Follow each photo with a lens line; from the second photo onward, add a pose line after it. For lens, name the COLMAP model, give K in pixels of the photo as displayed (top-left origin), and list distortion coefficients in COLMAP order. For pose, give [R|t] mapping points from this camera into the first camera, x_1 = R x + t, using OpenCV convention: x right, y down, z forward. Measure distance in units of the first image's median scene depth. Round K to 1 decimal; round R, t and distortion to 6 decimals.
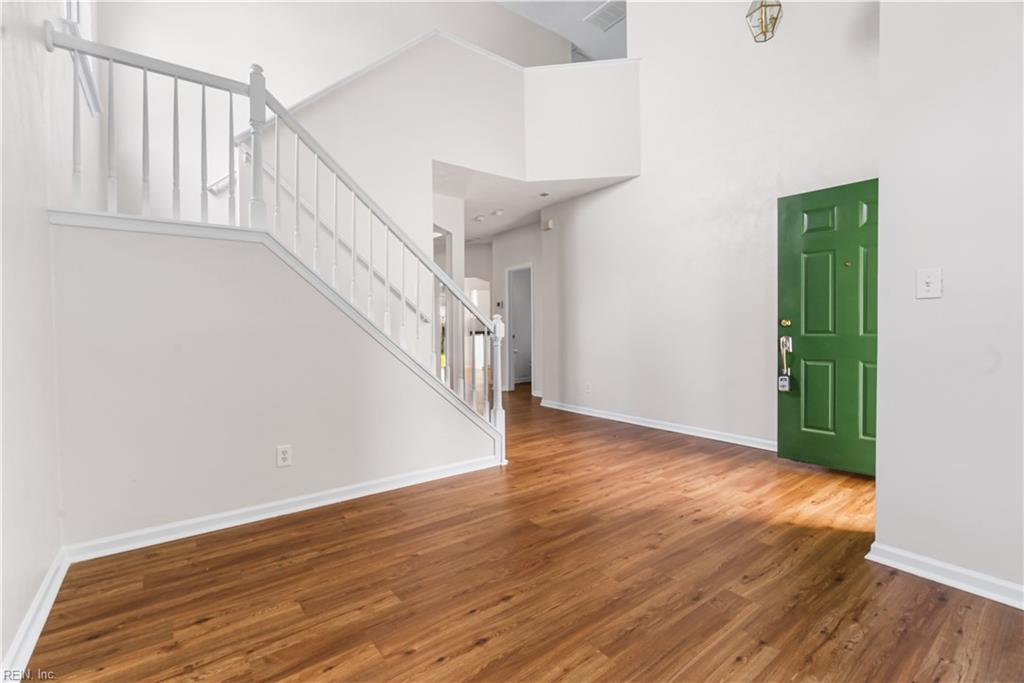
lens RADIAL K [[452.5, 0, 512.0], [0, 452.5, 341.5], [0, 0, 1]] dist [-0.003262, -0.000045]
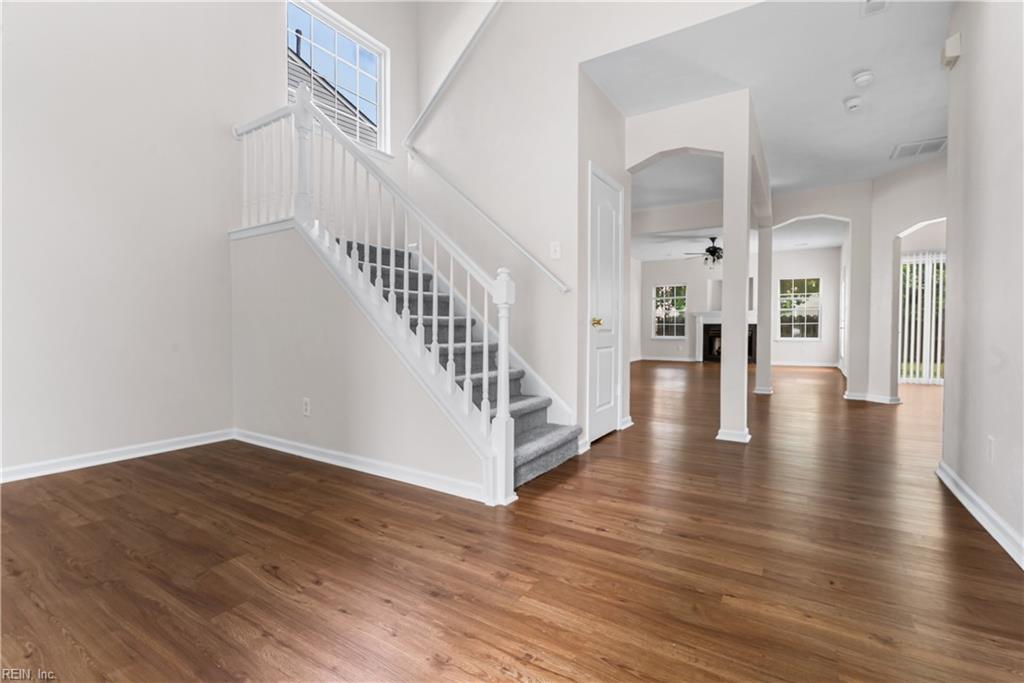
lens RADIAL K [[462.1, 0, 510.8], [0, 462.1, 338.4], [0, 0, 1]] dist [-0.005598, 0.000630]
pose [[0.344821, 0.027696, -0.938260, 0.780829], [-0.030991, 0.999356, 0.018111, 0.037474], [0.938157, 0.022832, 0.345457, 1.065867]]
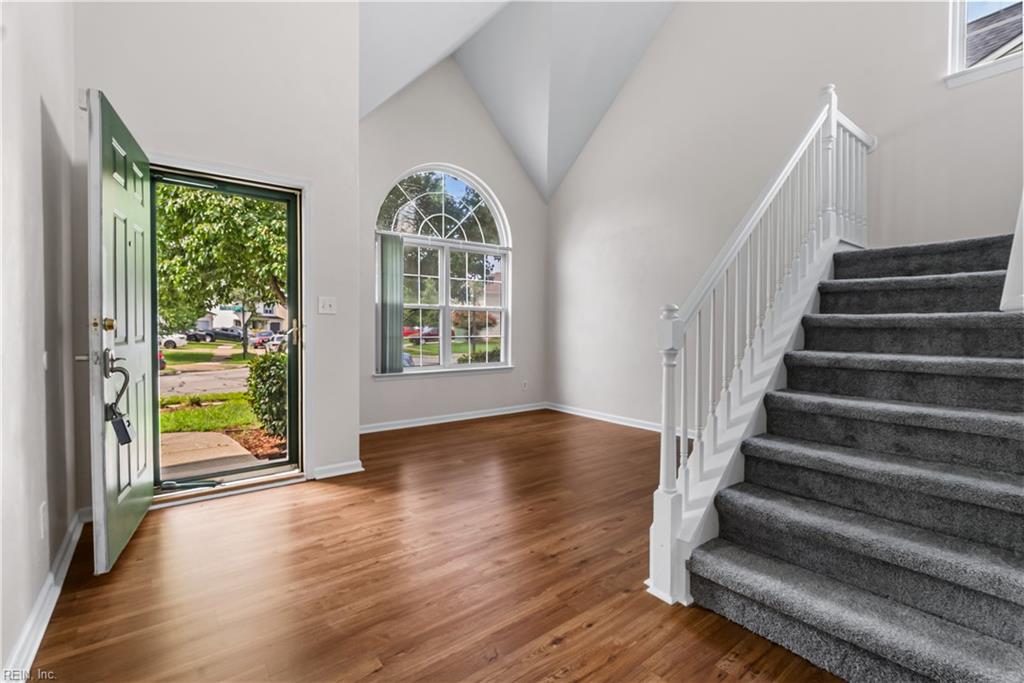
lens RADIAL K [[452.5, 0, 512.0], [0, 452.5, 341.5], [0, 0, 1]] dist [-0.003262, -0.000045]
pose [[-0.999958, 0.002794, -0.008715, 0.200374], [0.002287, 0.998335, 0.057640, -0.063664], [0.008862, 0.057617, -0.998299, 2.027313]]
